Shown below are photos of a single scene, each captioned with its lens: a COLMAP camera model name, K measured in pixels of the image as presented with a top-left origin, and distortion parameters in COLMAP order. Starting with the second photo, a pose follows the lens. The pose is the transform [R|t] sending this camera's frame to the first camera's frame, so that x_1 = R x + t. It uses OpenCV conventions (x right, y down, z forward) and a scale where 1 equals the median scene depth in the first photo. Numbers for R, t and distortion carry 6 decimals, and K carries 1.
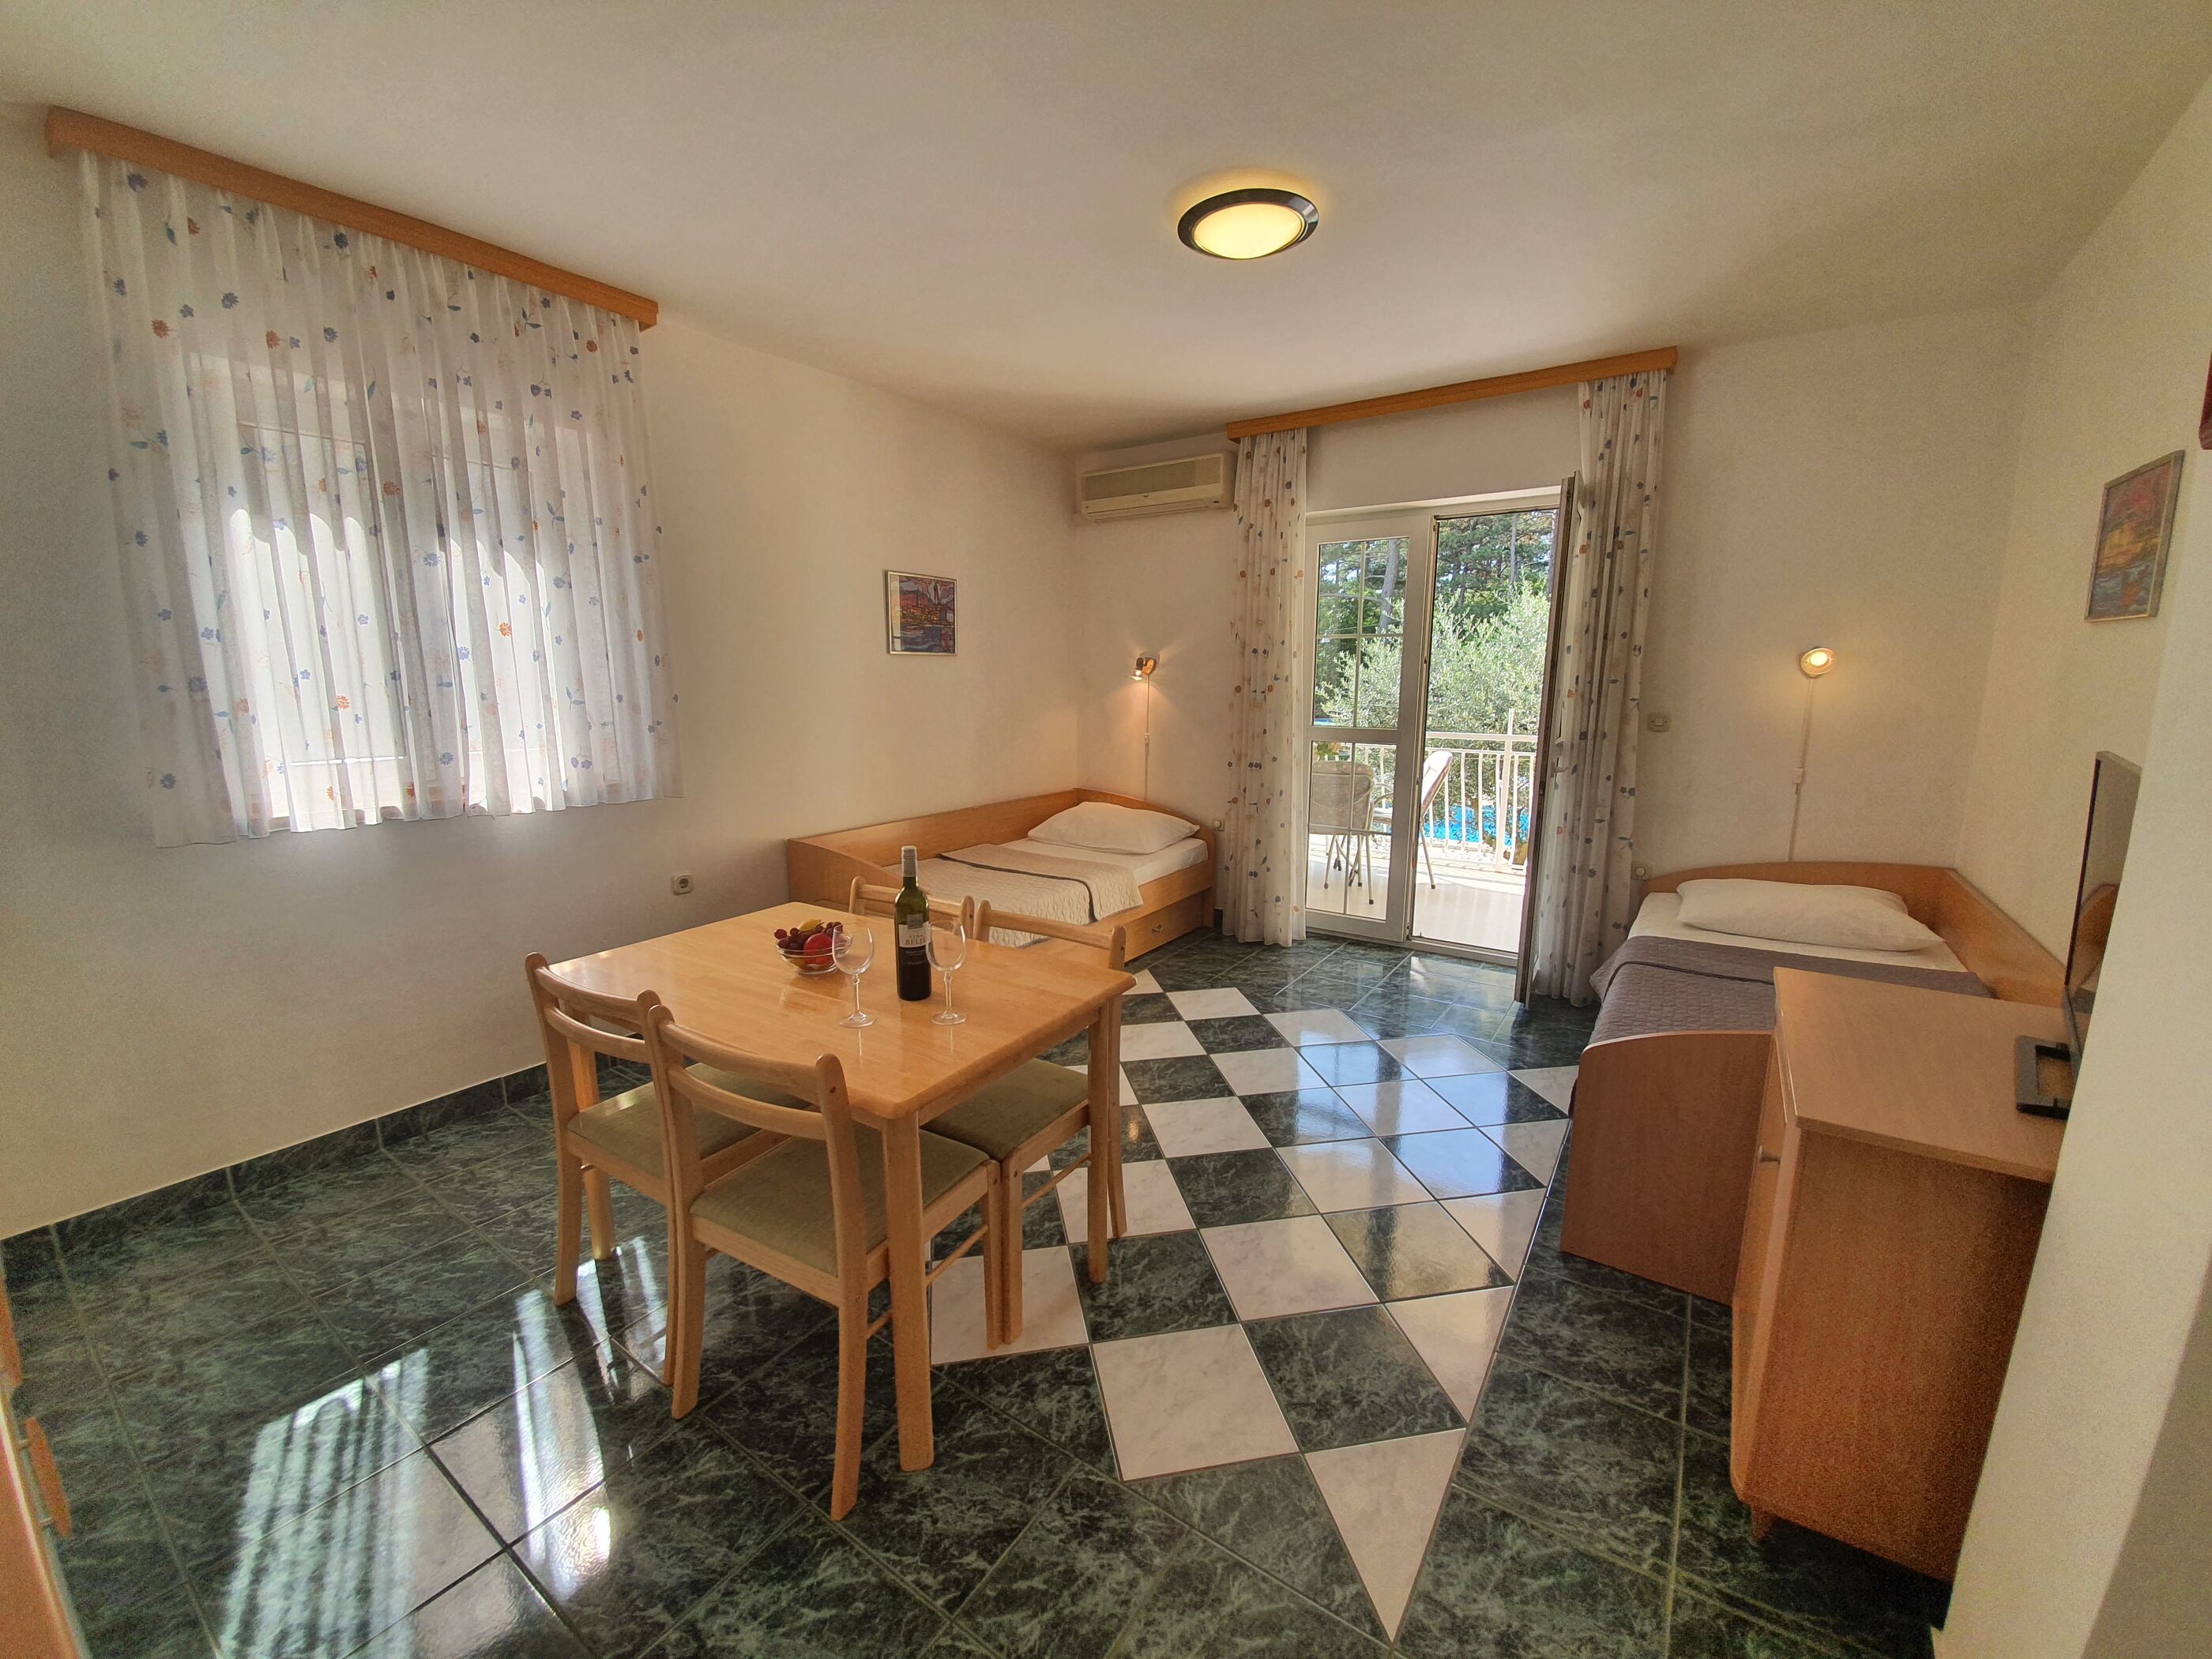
lens RADIAL K [[874.6, 0, 1109.7], [0, 874.6, 818.8], [0, 0, 1]] dist [0.001695, -0.011153]
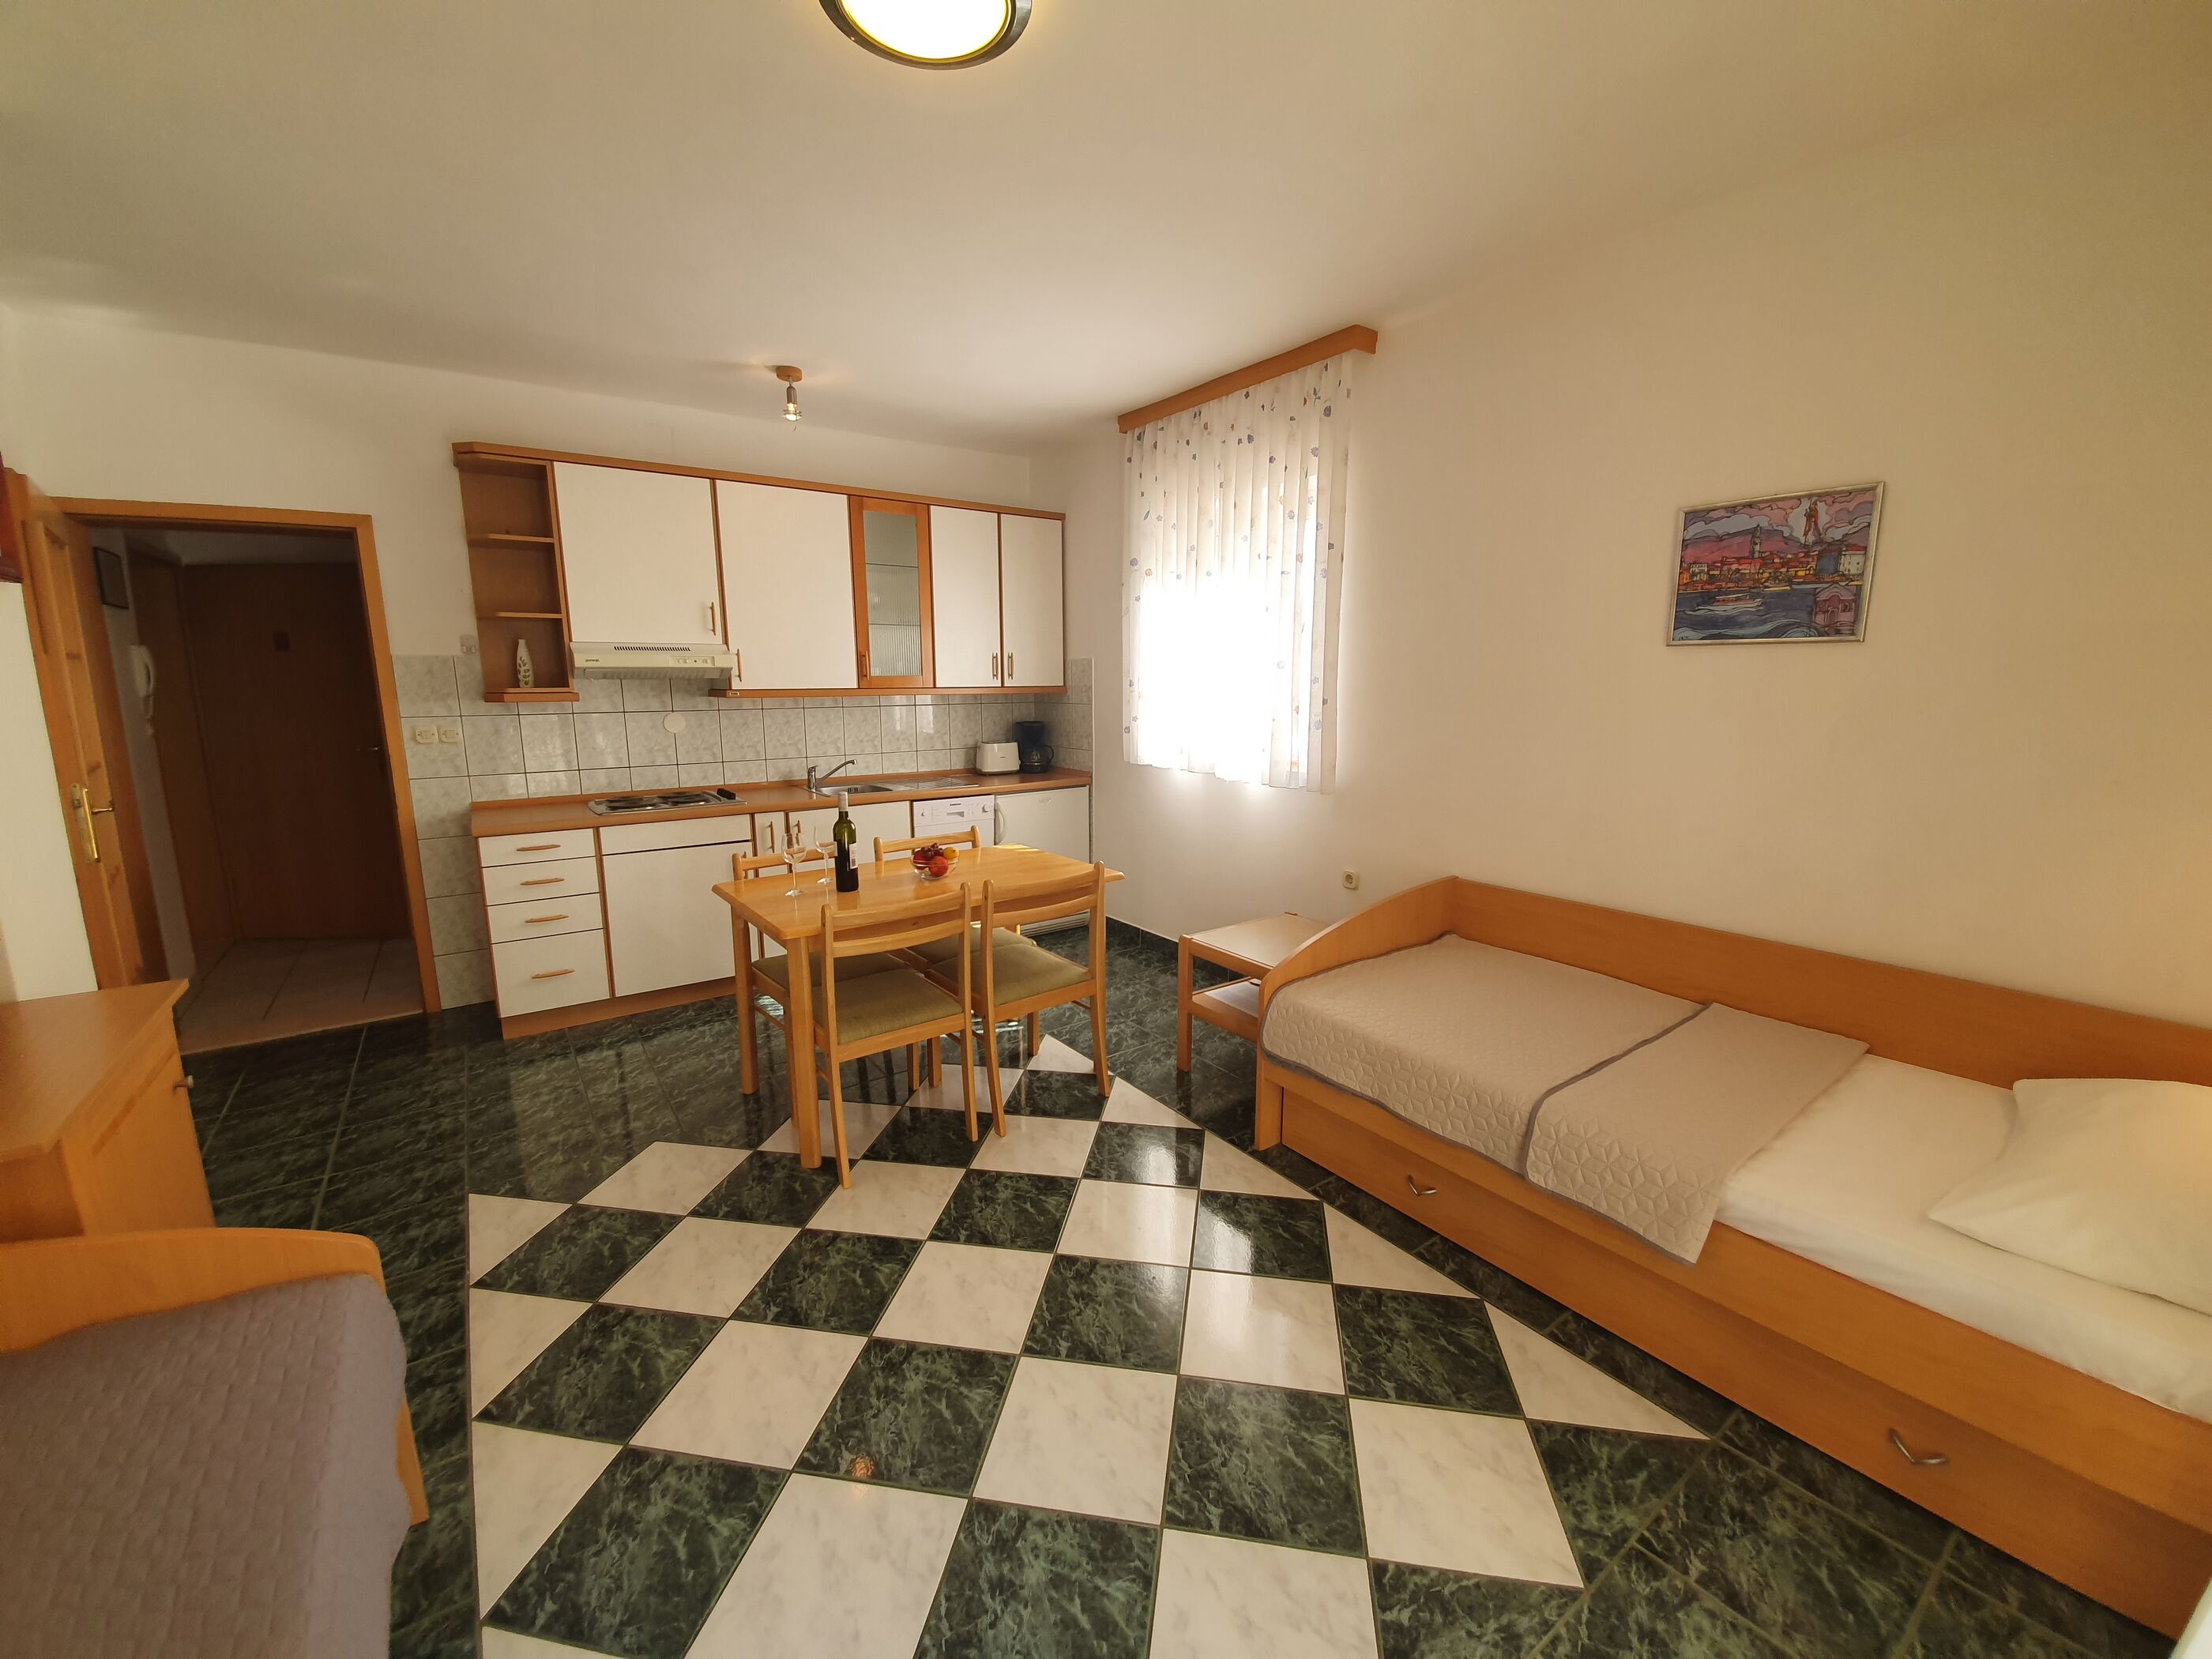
lens RADIAL K [[874.6, 0, 1119.0], [0, 874.6, 838.5], [0, 0, 1]] dist [0.001695, -0.011153]
pose [[-0.331108, 0.173650, -0.927477, 0.546209], [-0.149417, 0.960870, 0.233244, -0.169151], [0.931688, 0.215810, -0.292206, 0.995892]]
